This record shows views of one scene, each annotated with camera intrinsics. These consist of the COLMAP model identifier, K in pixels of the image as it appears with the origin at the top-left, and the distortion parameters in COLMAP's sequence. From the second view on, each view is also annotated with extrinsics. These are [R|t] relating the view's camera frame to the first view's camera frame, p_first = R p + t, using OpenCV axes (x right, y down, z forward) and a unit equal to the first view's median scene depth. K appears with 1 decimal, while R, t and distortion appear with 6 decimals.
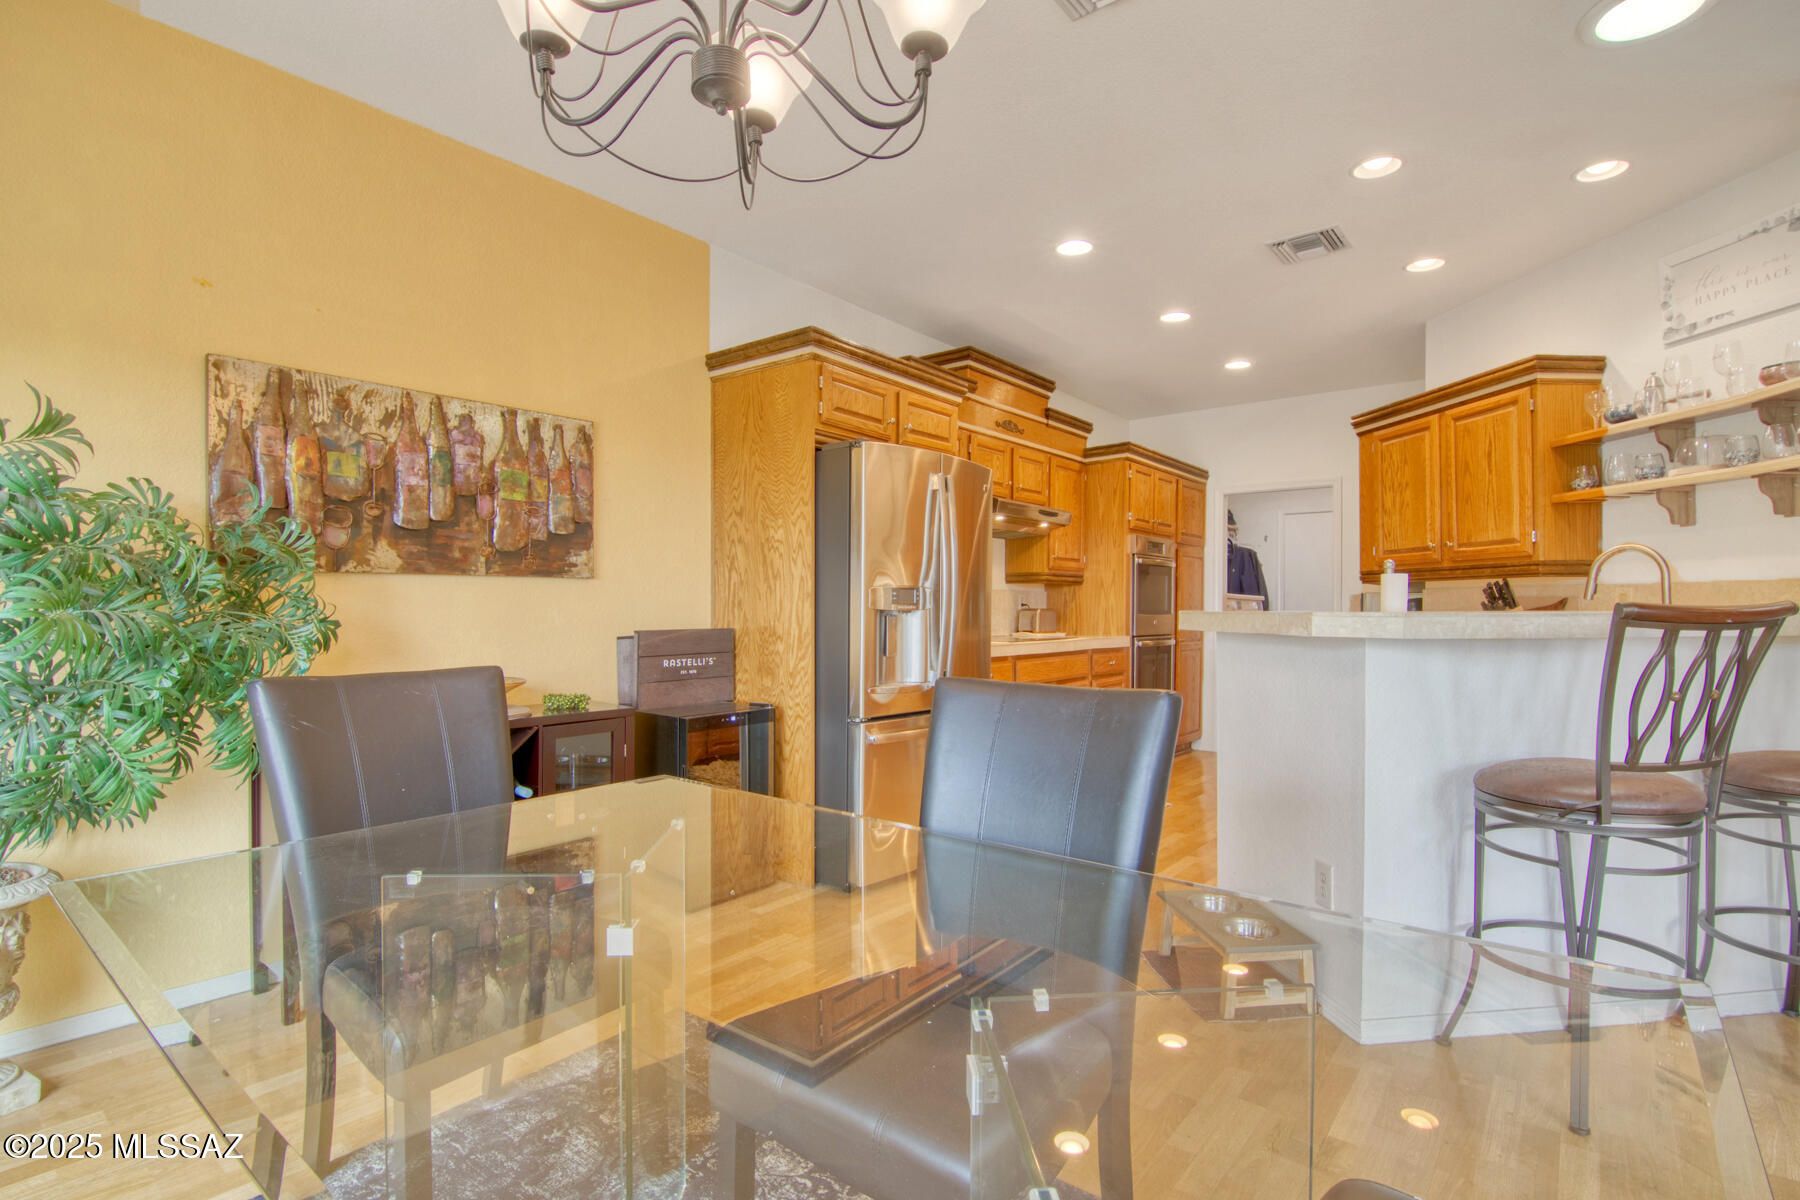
lens RADIAL K [[866.0, 0, 905.7], [0, 866.0, 610.0], [0, 0, 1]] dist [-0.014280, -0.006678]
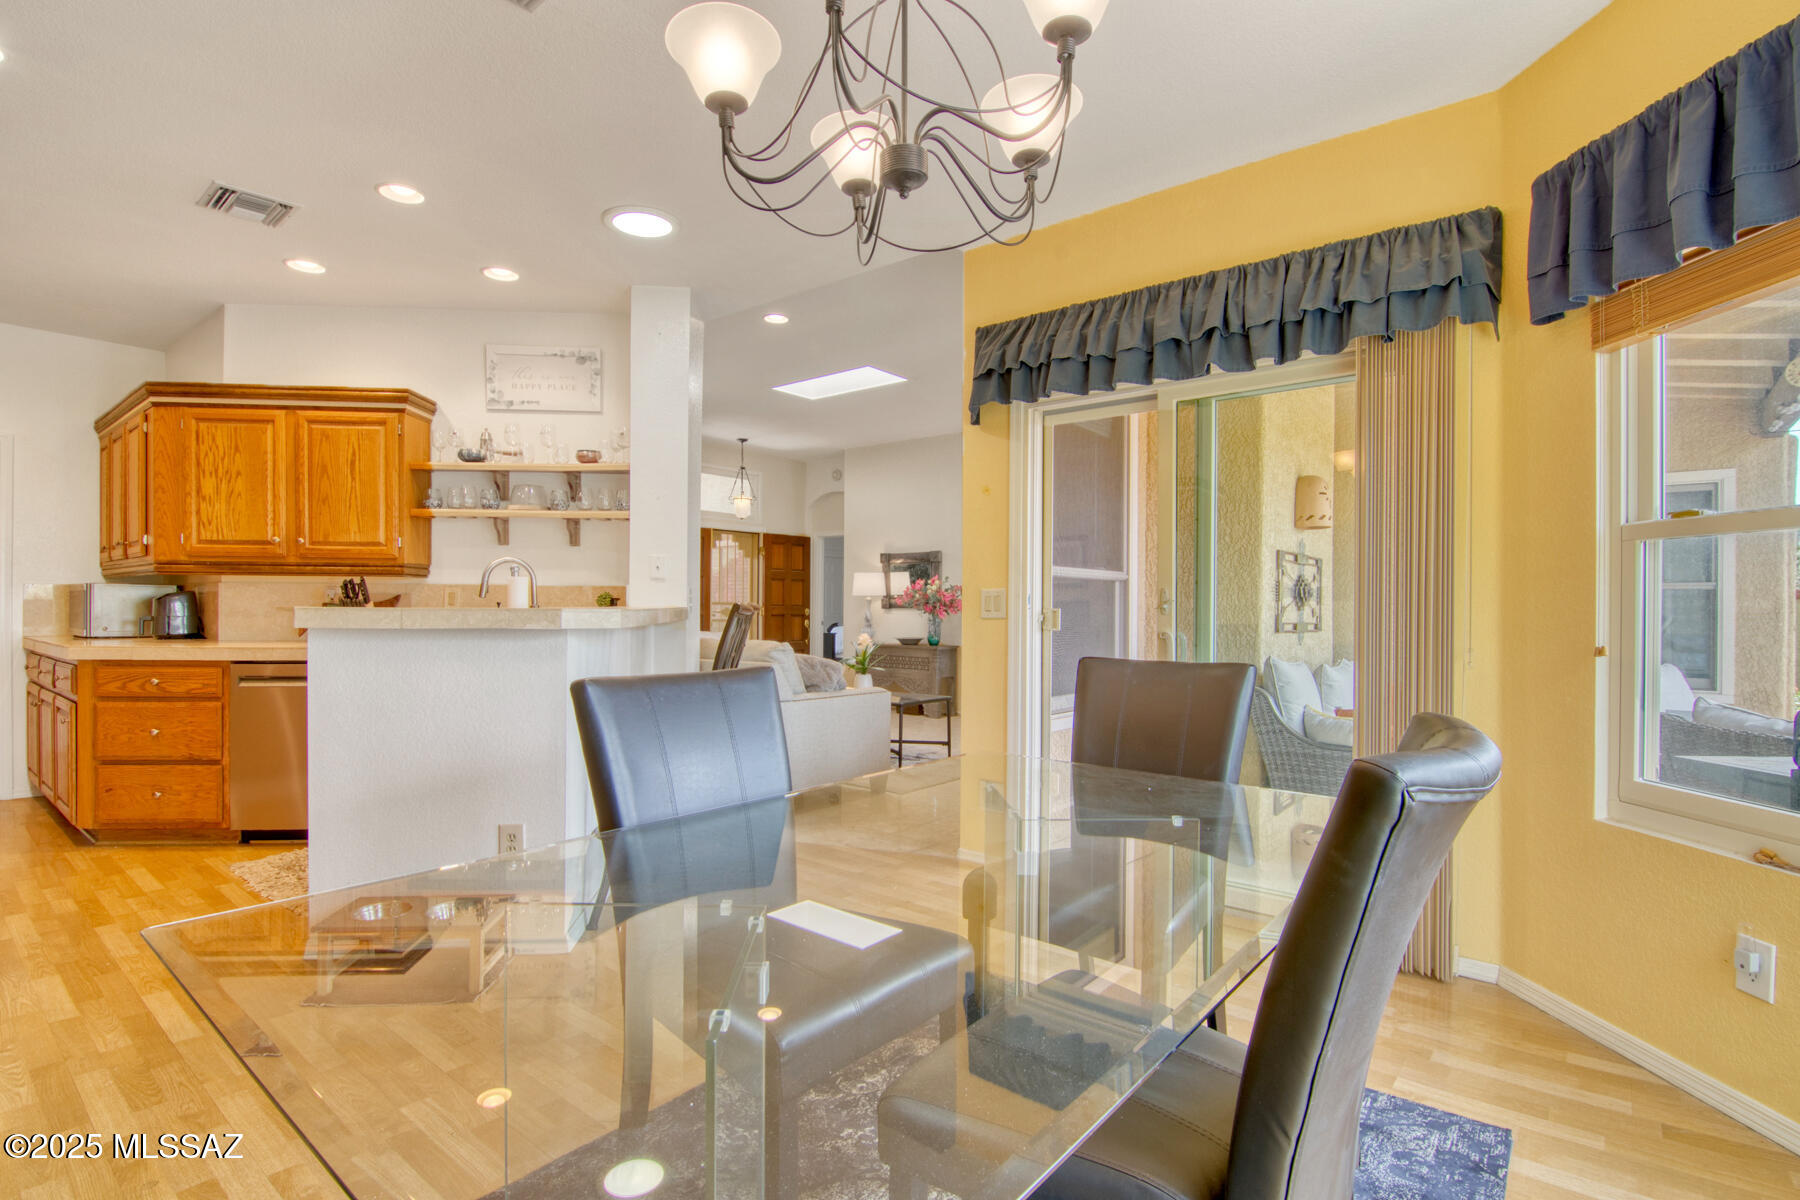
lens RADIAL K [[866.0, 0, 894.9], [0, 866.0, 610.2], [0, 0, 1]] dist [-0.014280, -0.006678]
pose [[0.026485, -0.004458, 0.999639, -0.391411], [-0.005103, 0.999976, 0.004595, -0.001732], [-0.999636, -0.005223, 0.026461, 0.267328]]
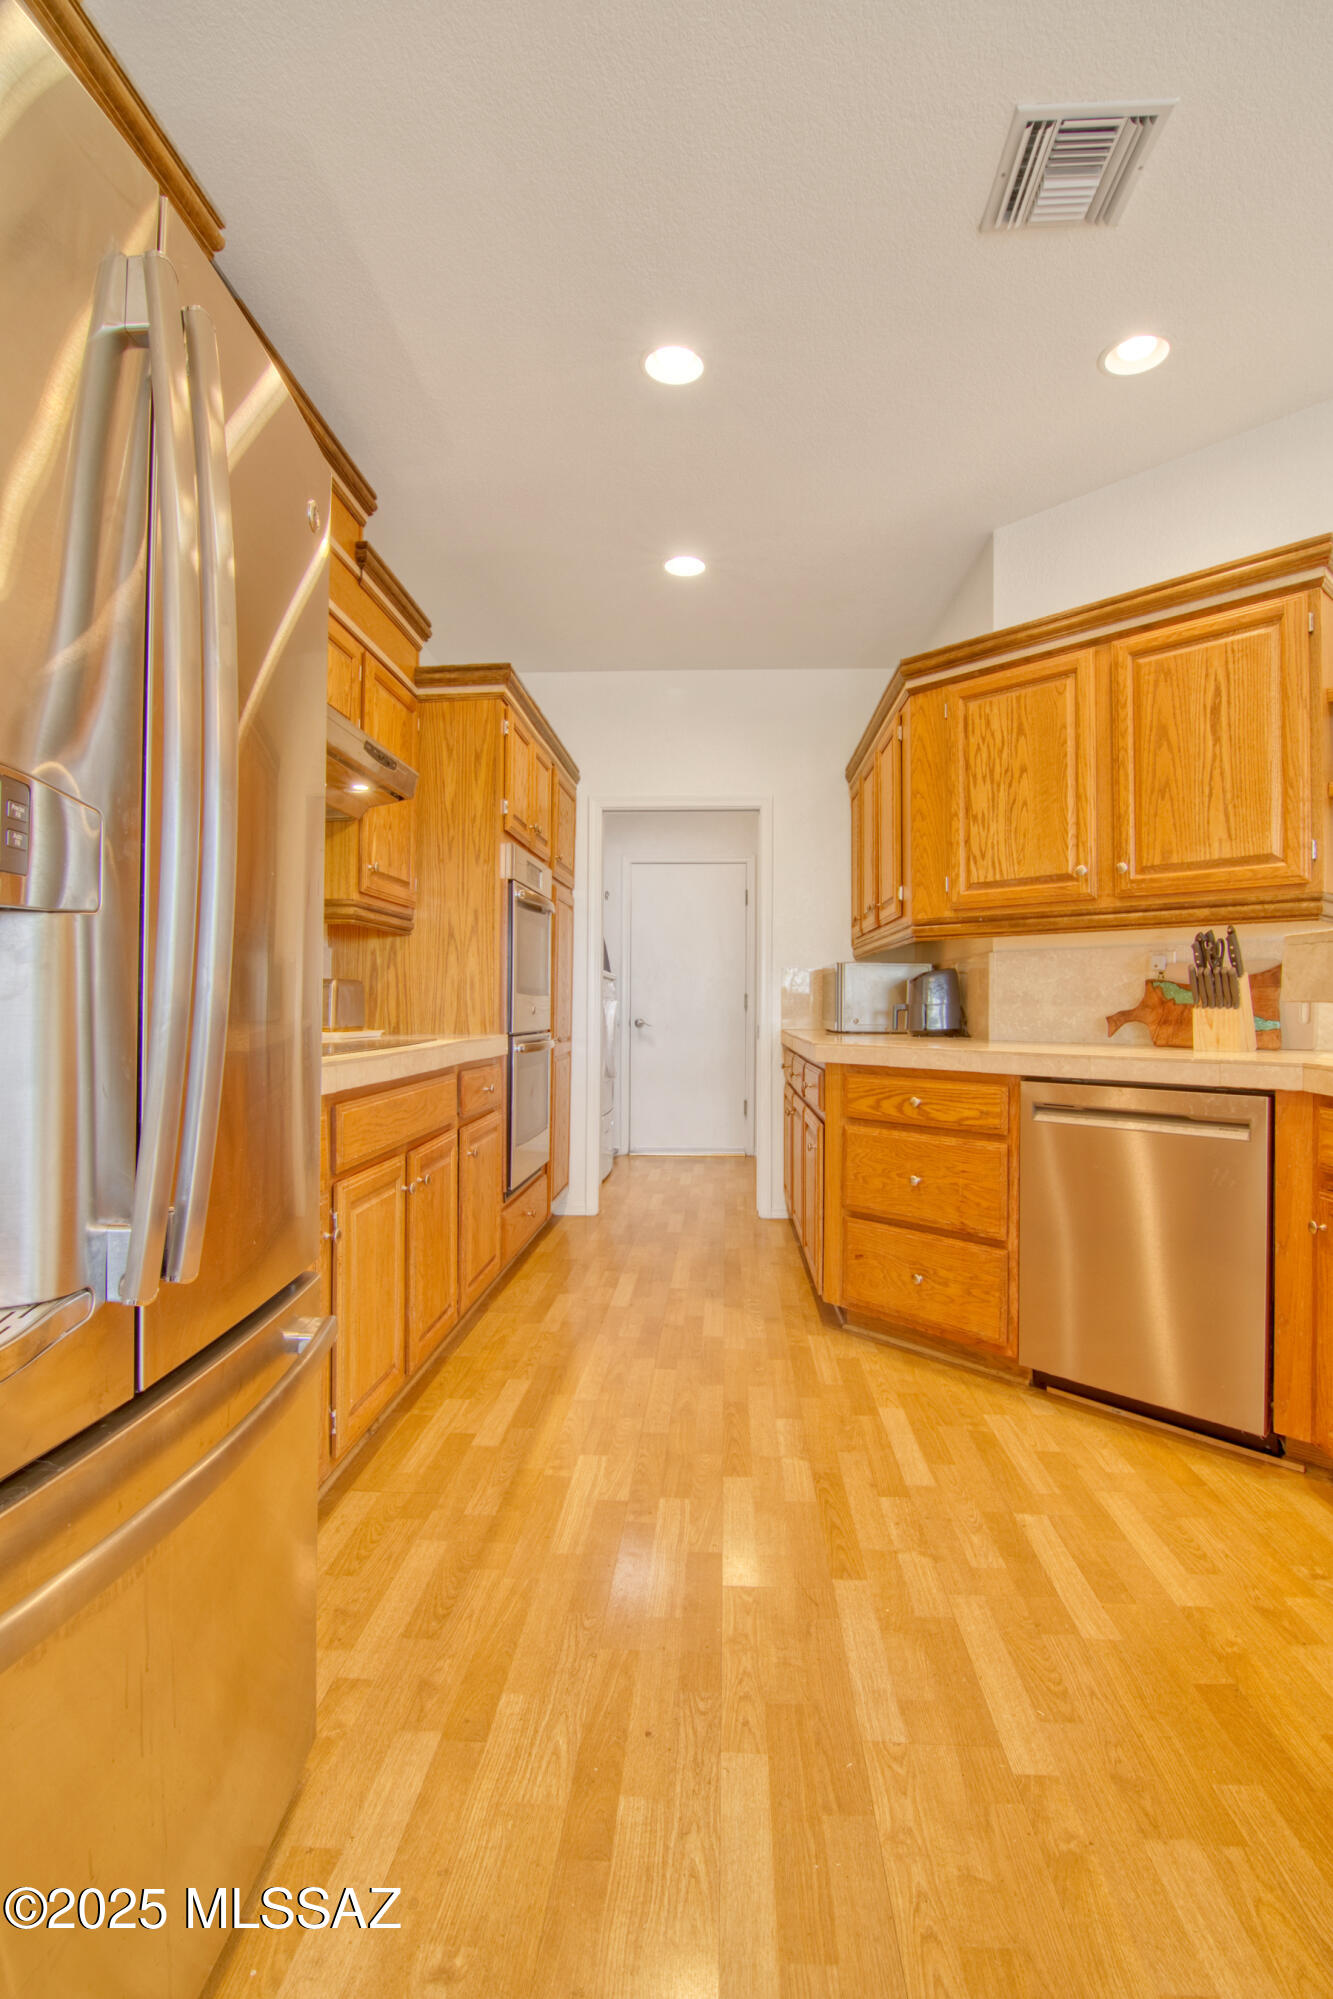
lens RADIAL K [[961.7, 0, 683.1], [0, 961.7, 1009.8], [0, 0, 1]] dist [-0.014280, -0.006678]
pose [[0.815240, -0.001622, 0.579122, 0.011042], [-0.001368, 0.999988, 0.004726, 0.017918], [-0.579122, -0.004645, 0.815227, 0.660692]]
